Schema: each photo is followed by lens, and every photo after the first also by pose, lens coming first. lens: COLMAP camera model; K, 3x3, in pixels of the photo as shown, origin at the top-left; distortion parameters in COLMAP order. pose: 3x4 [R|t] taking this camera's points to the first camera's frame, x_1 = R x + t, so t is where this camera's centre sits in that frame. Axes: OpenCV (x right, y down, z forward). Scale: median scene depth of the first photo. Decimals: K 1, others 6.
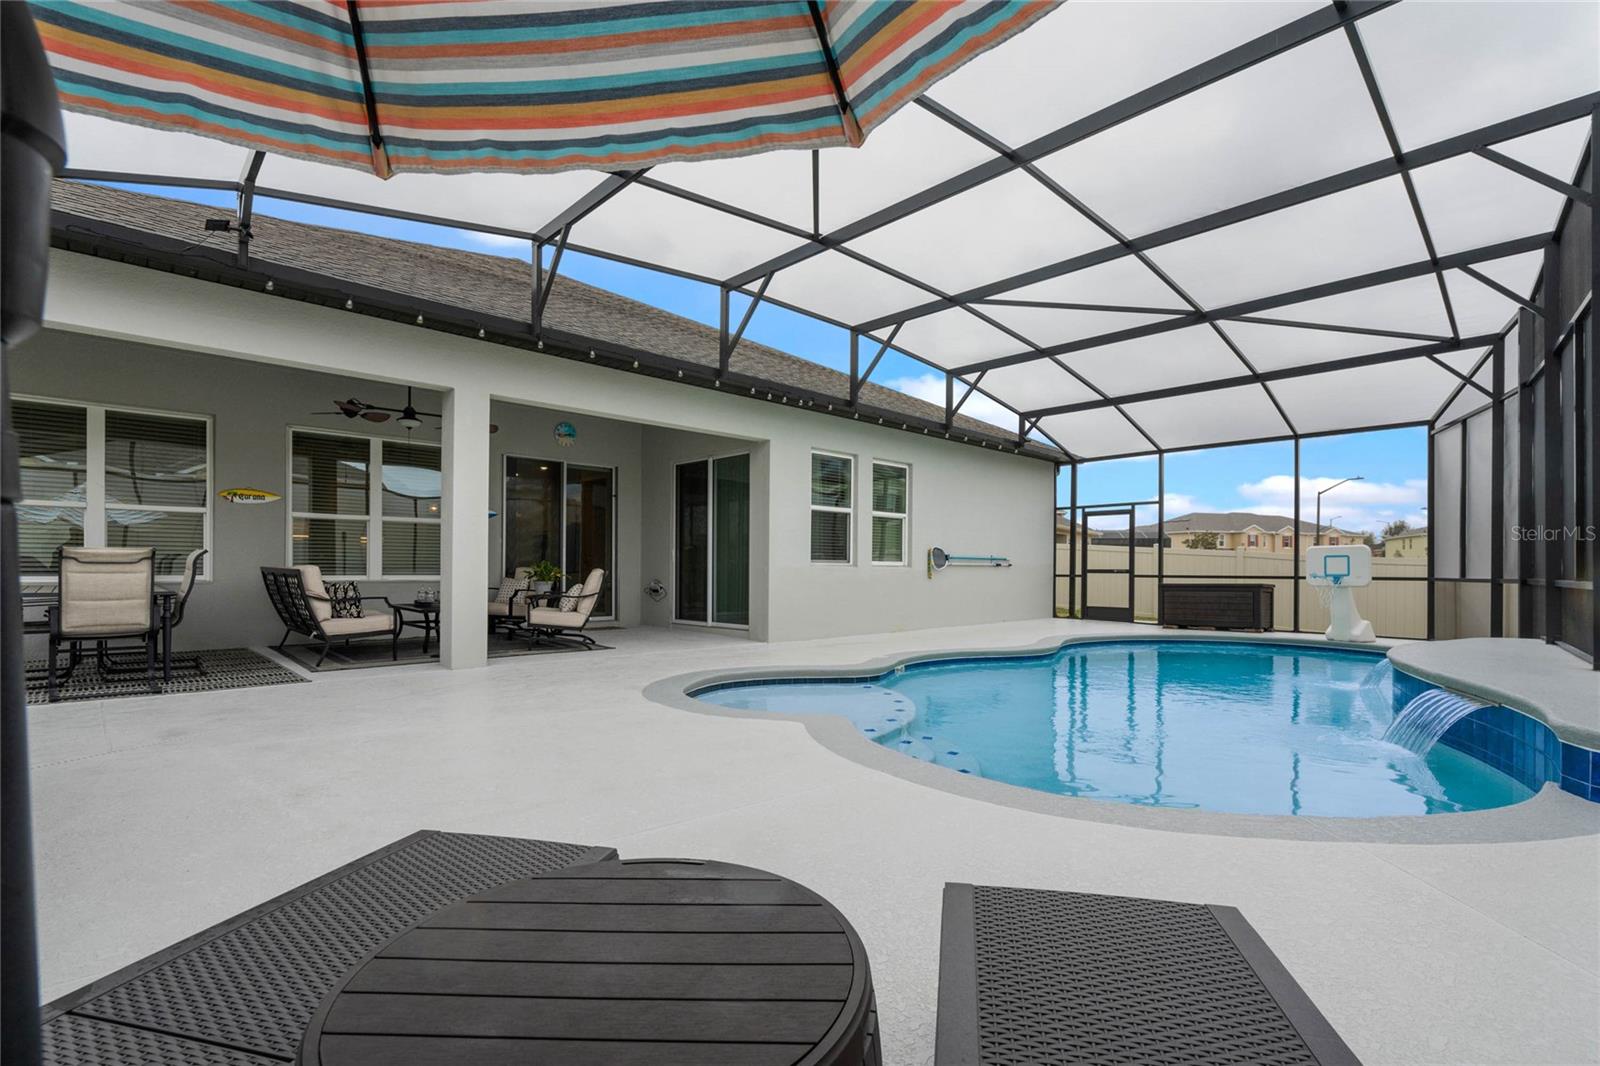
lens RADIAL K [[738.1, 0, 802.4], [0, 738.1, 572.1], [0, 0, 1]] dist [0.001247, 0.000316]
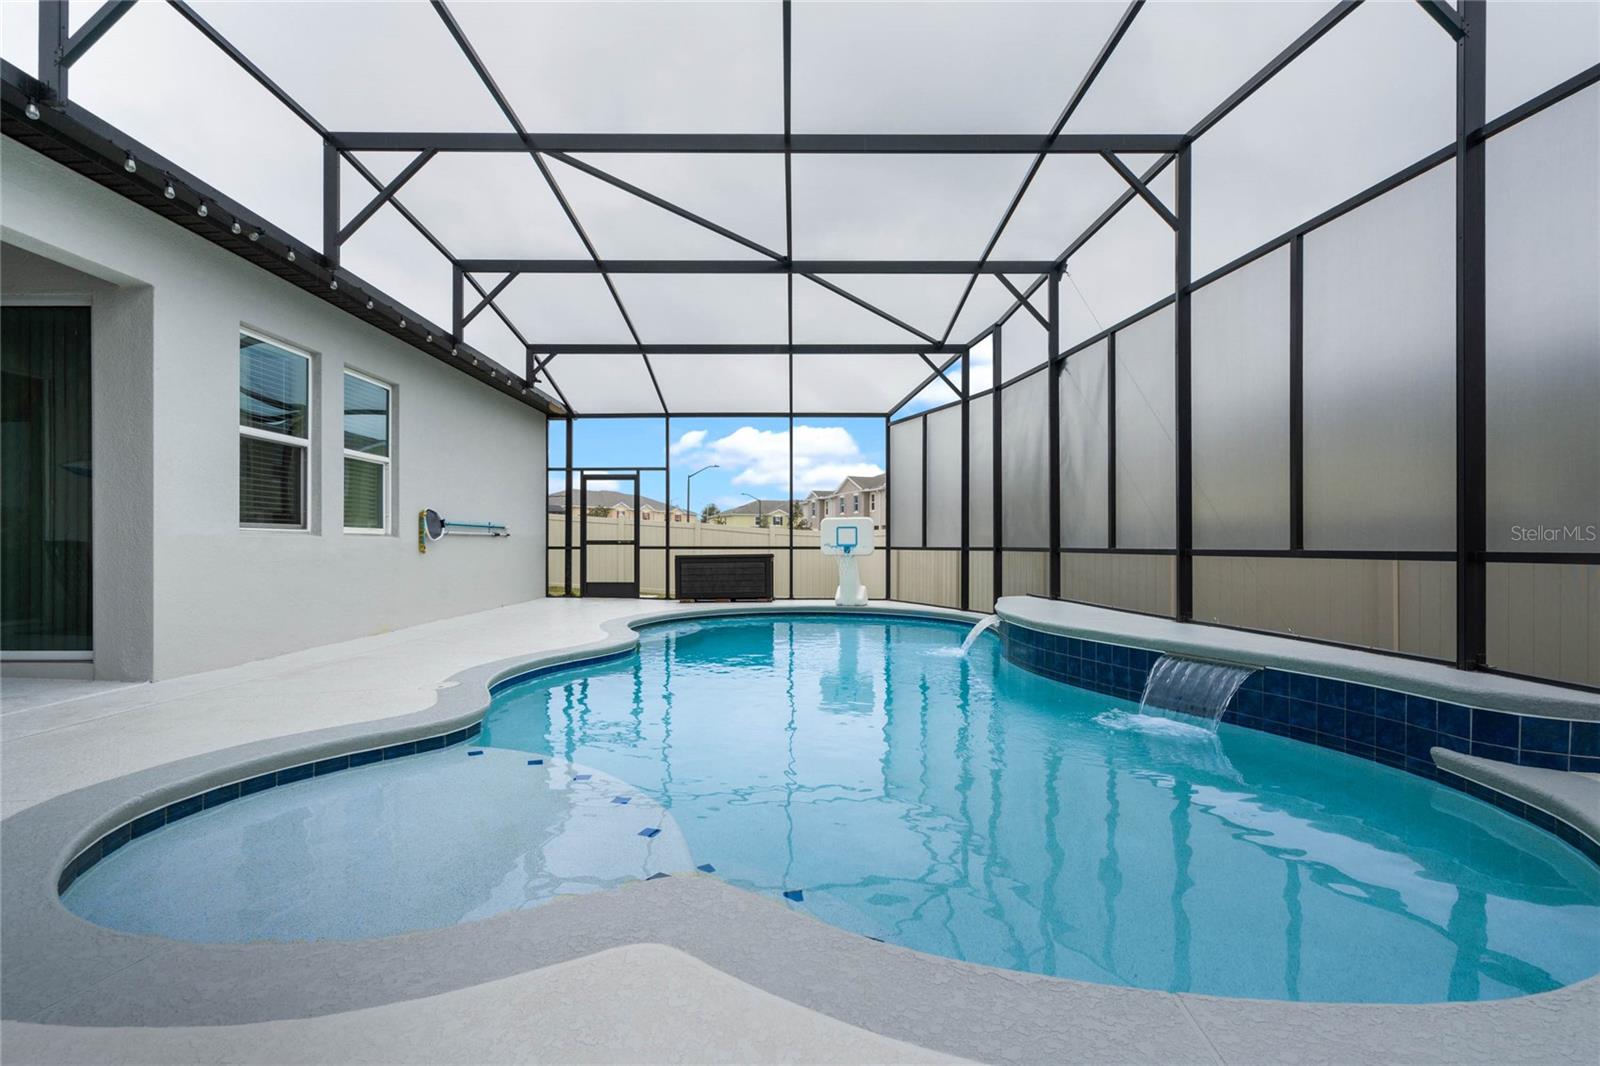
lens RADIAL K [[731.9, 0, 793.0], [0, 731.9, 541.3], [0, 0, 1]] dist [0.001811, 0.000479]
pose [[0.693272, -0.000983, 0.720676, -0.084936], [0.004748, 0.999984, -0.003204, 0.001567], [-0.720661, 0.005643, 0.693265, 0.263259]]
